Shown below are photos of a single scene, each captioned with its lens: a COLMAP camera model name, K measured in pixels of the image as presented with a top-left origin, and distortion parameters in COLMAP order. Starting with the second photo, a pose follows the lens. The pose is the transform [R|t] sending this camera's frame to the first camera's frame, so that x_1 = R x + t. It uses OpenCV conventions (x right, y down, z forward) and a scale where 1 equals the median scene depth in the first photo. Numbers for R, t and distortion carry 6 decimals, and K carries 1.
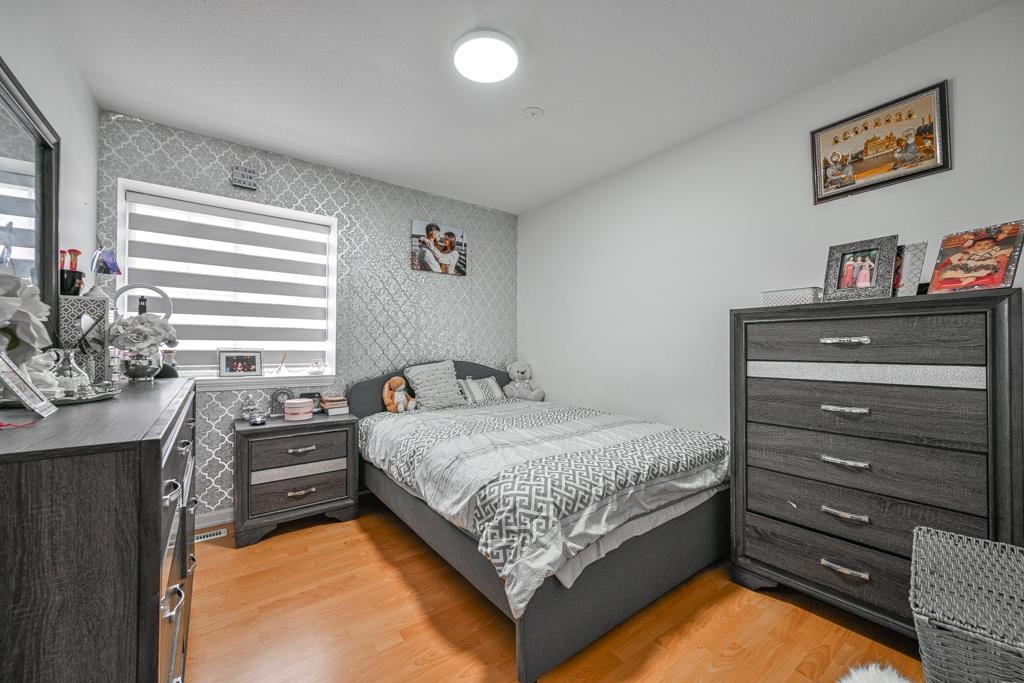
lens RADIAL K [[401.3, 0, 515.1], [0, 401.3, 345.2], [0, 0, 1]] dist [-0.000744, 0.000018]
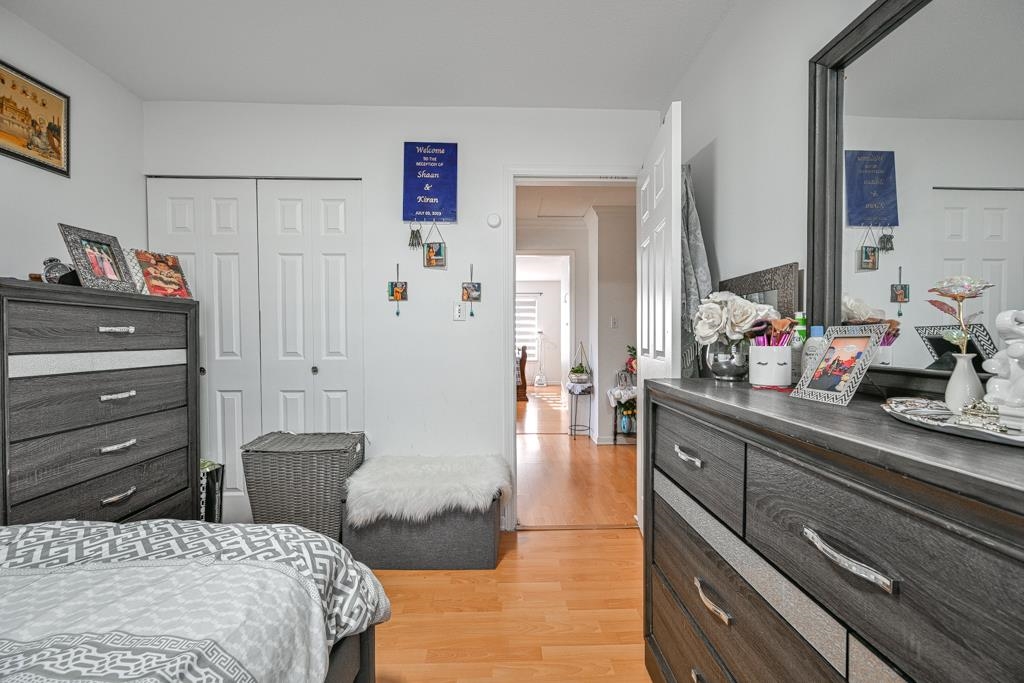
lens RADIAL K [[401.3, 0, 515.1], [0, 401.3, 345.2], [0, 0, 1]] dist [-0.000744, 0.000018]
pose [[-0.818078, -0.010705, 0.575008, -0.610200], [-0.005191, 0.999923, 0.011230, 0.011479], [-0.575084, 0.006202, -0.818071, 1.245050]]
